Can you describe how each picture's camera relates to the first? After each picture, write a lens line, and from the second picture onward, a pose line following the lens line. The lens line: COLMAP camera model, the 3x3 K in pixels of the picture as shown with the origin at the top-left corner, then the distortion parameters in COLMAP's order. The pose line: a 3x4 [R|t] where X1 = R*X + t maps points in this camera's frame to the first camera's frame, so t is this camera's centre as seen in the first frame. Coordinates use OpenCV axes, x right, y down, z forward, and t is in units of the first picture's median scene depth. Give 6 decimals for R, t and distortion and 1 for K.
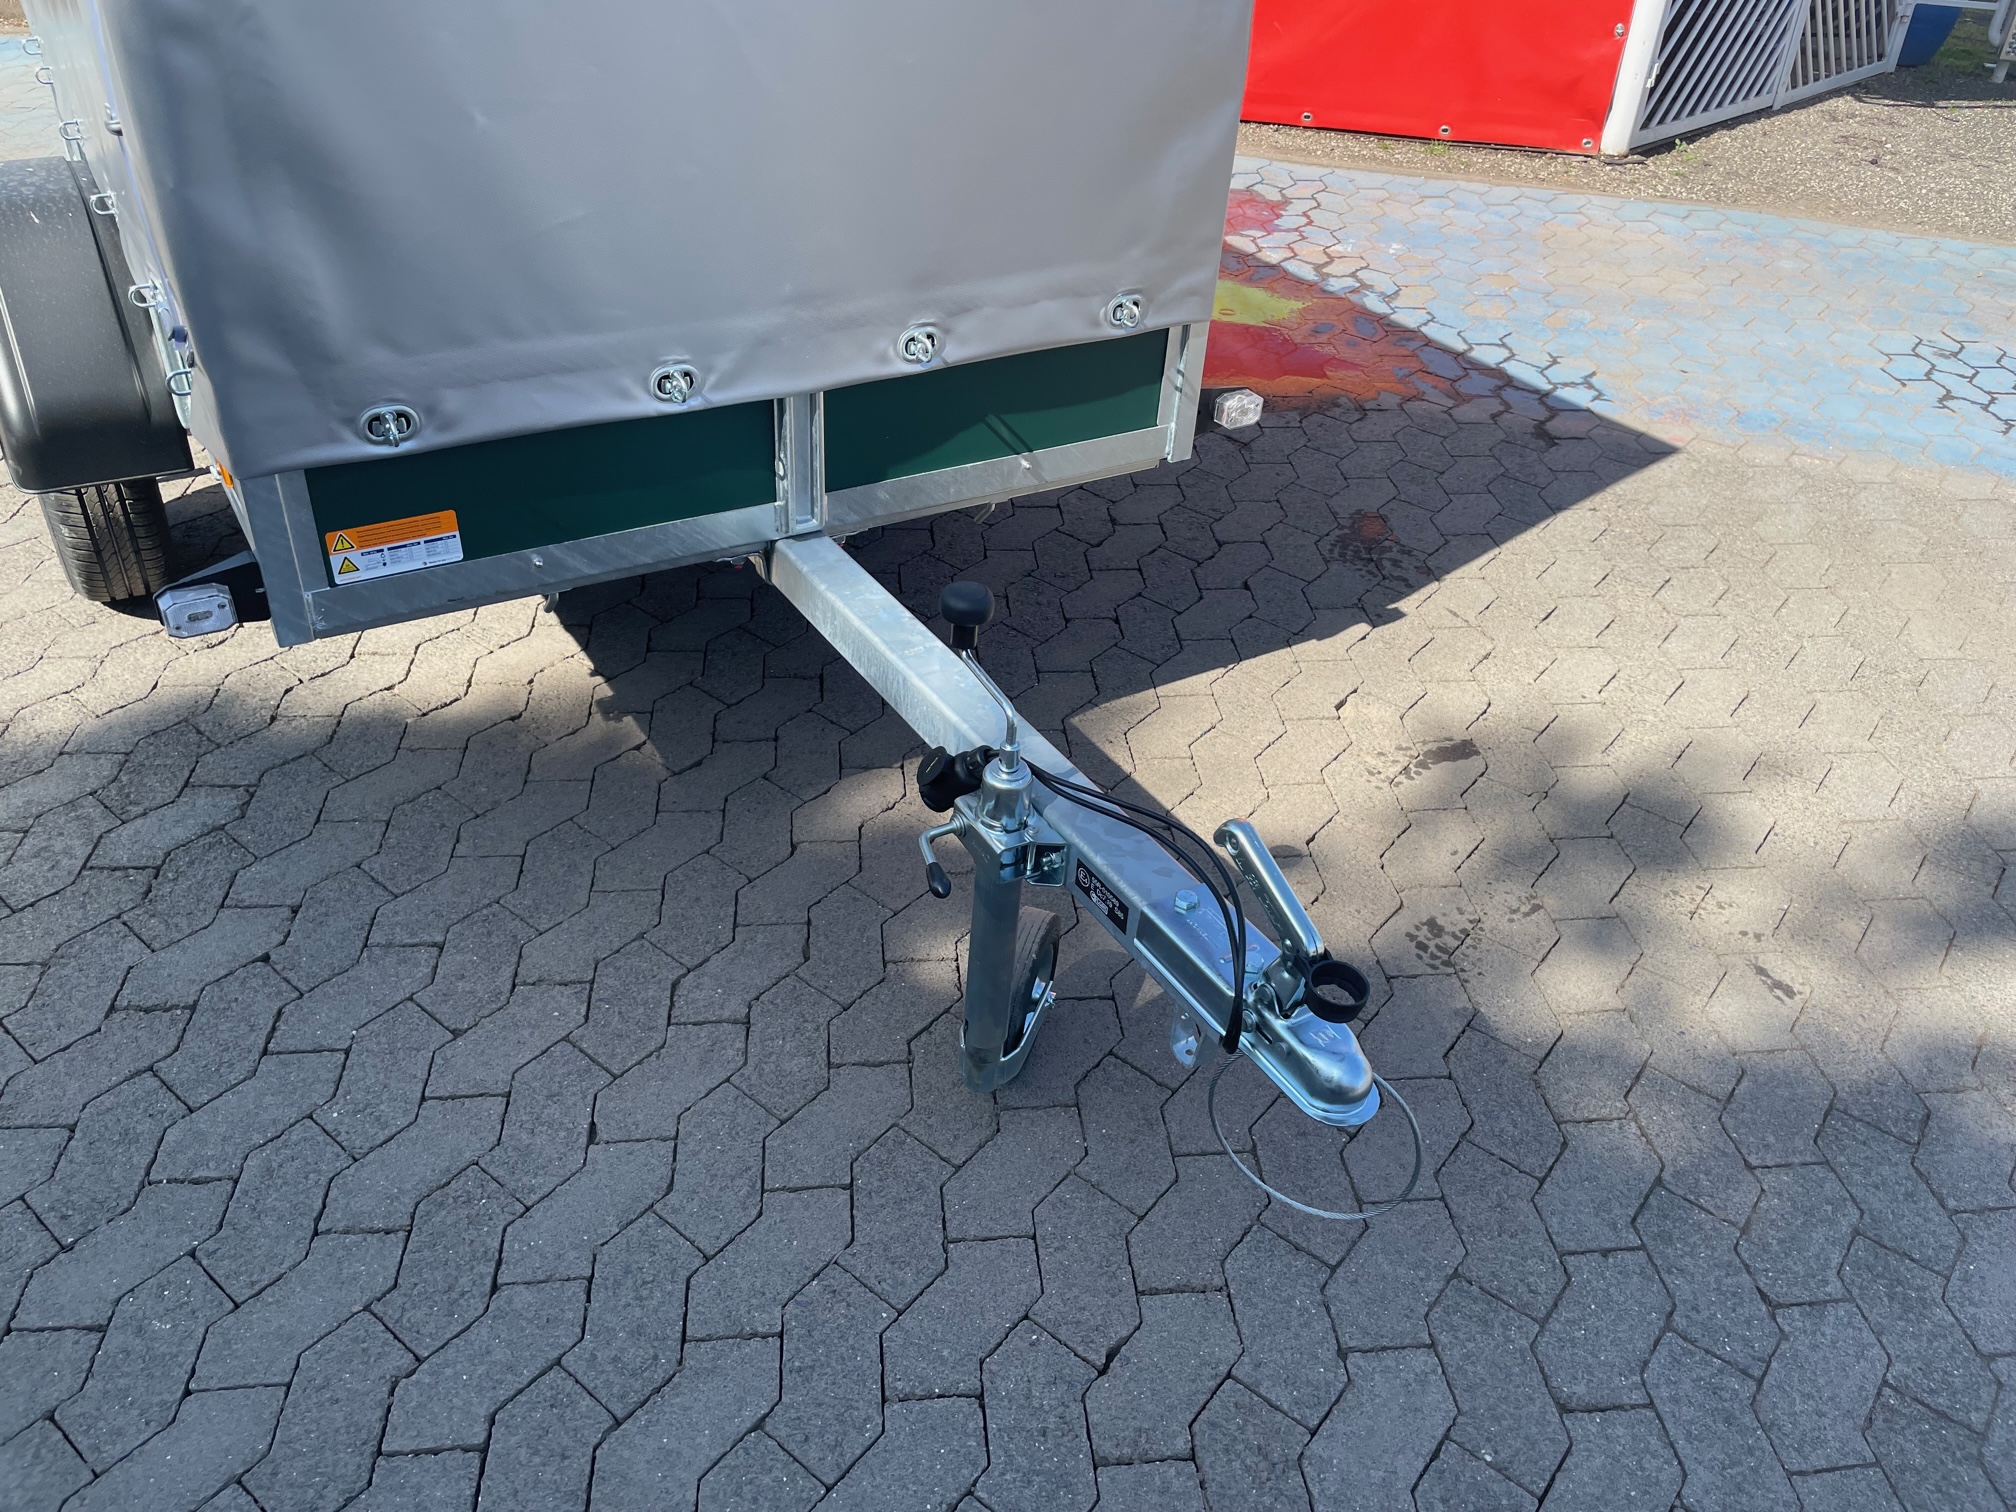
lens RADIAL K [[1532.6, 0, 988.8], [0, 1532.6, 758.8], [0, 0, 1]] dist [0.081117, -0.108756]
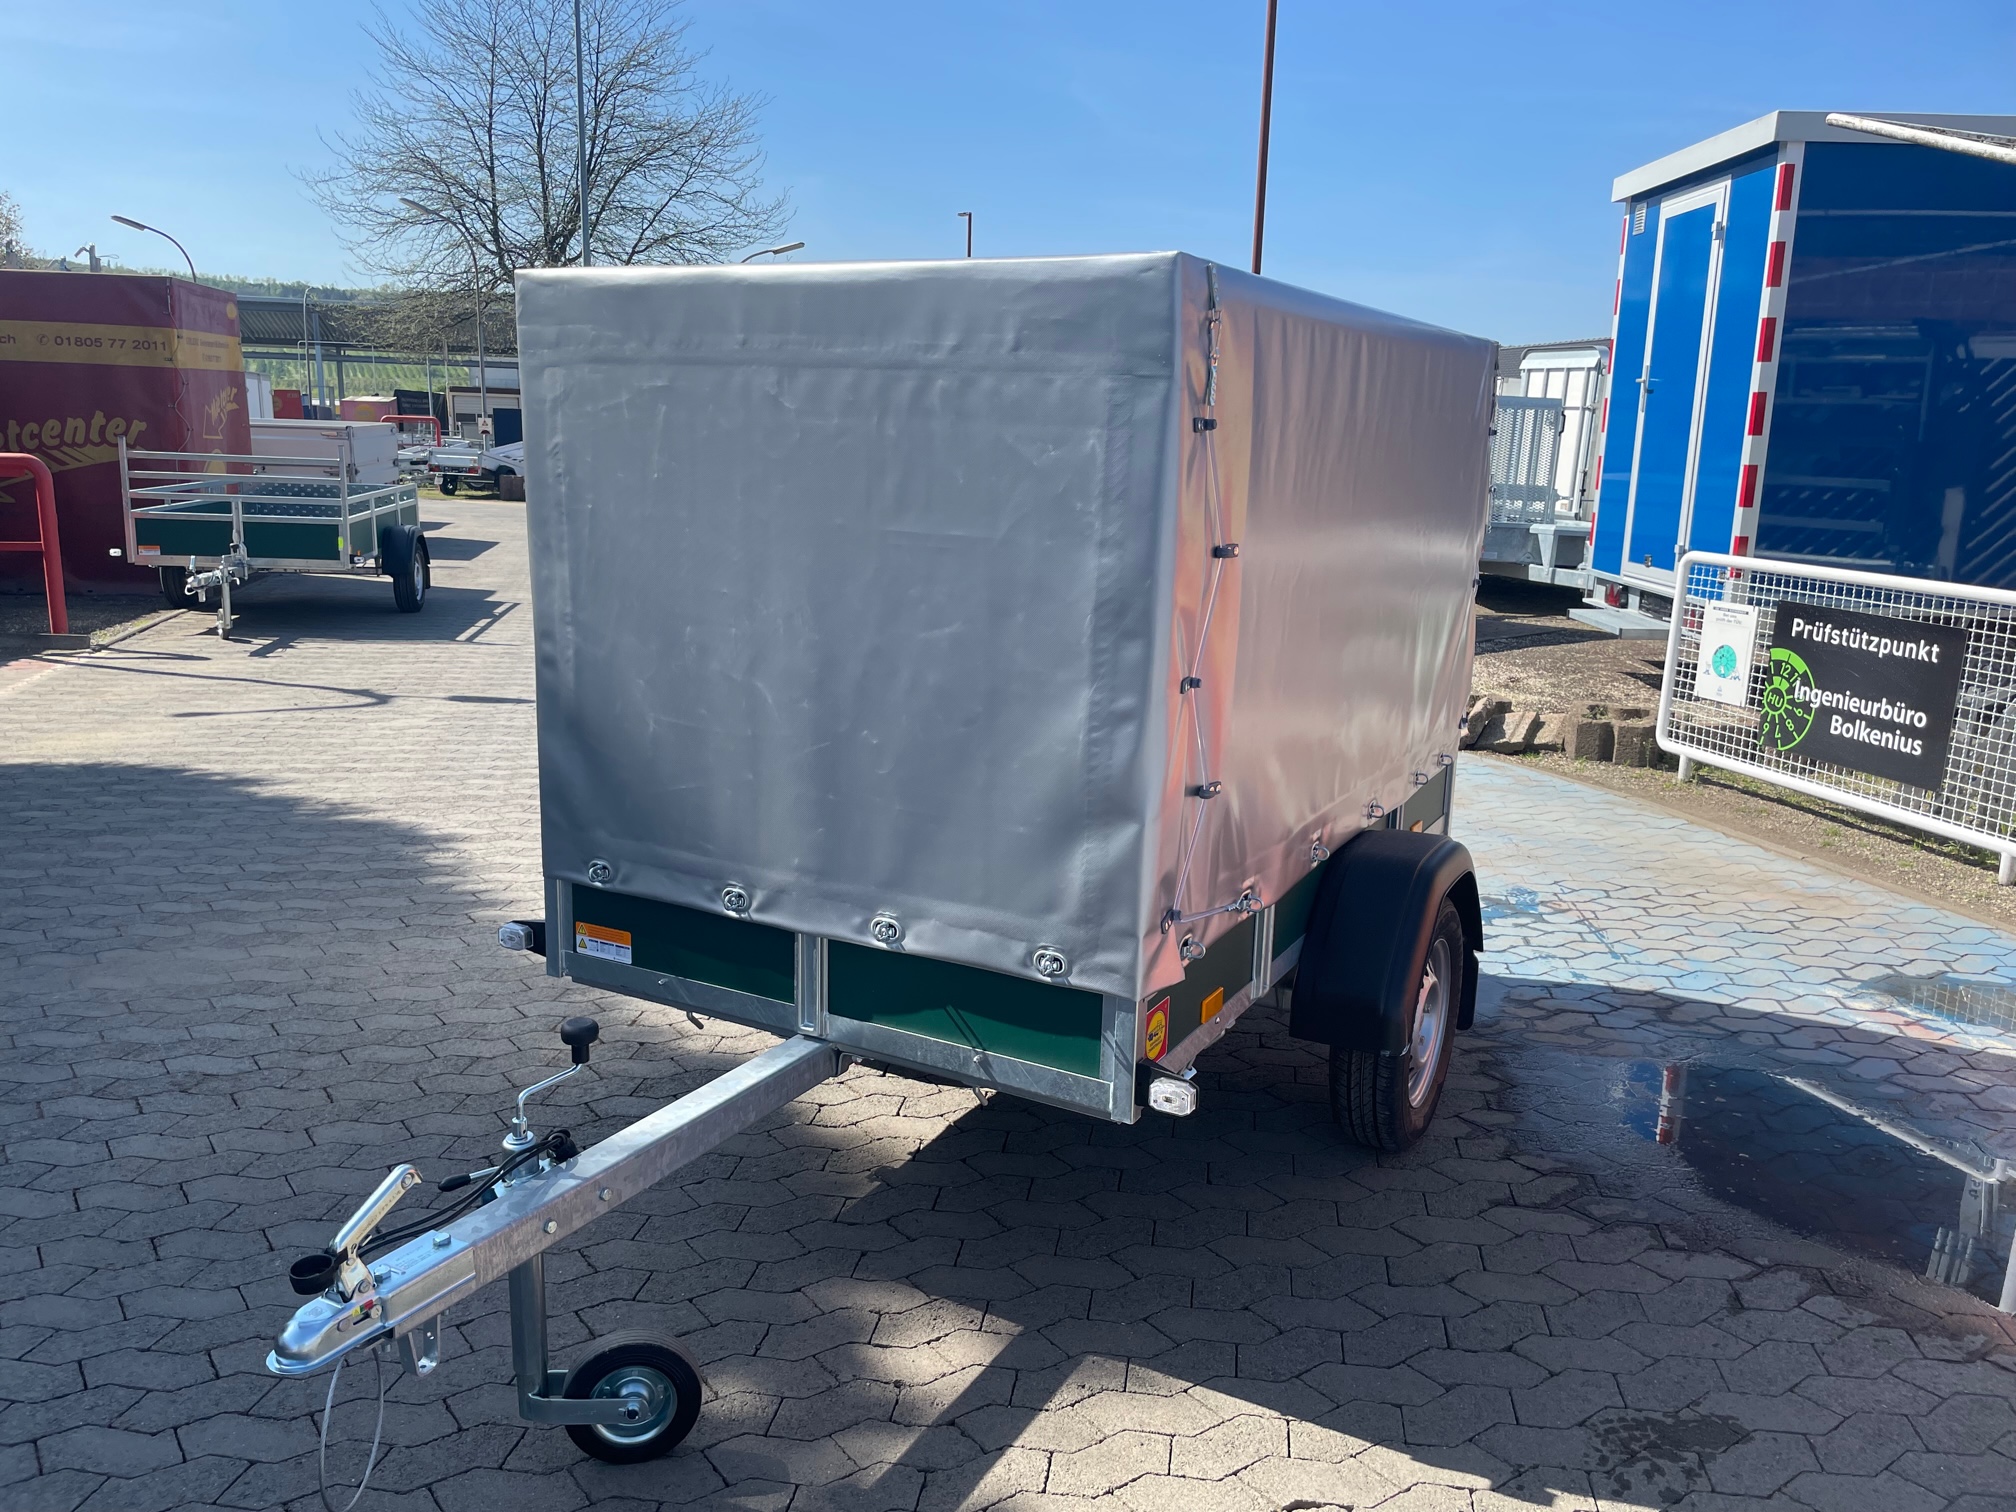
lens RADIAL K [[1532.6, 0, 993.4], [0, 1532.6, 761.1], [0, 0, 1]] dist [0.081117, -0.108756]
pose [[0.501459, 0.136910, -0.854280, 0.978928], [-0.495777, 0.854678, -0.154045, -0.199841], [0.709044, 0.500780, 0.496463, 0.271018]]
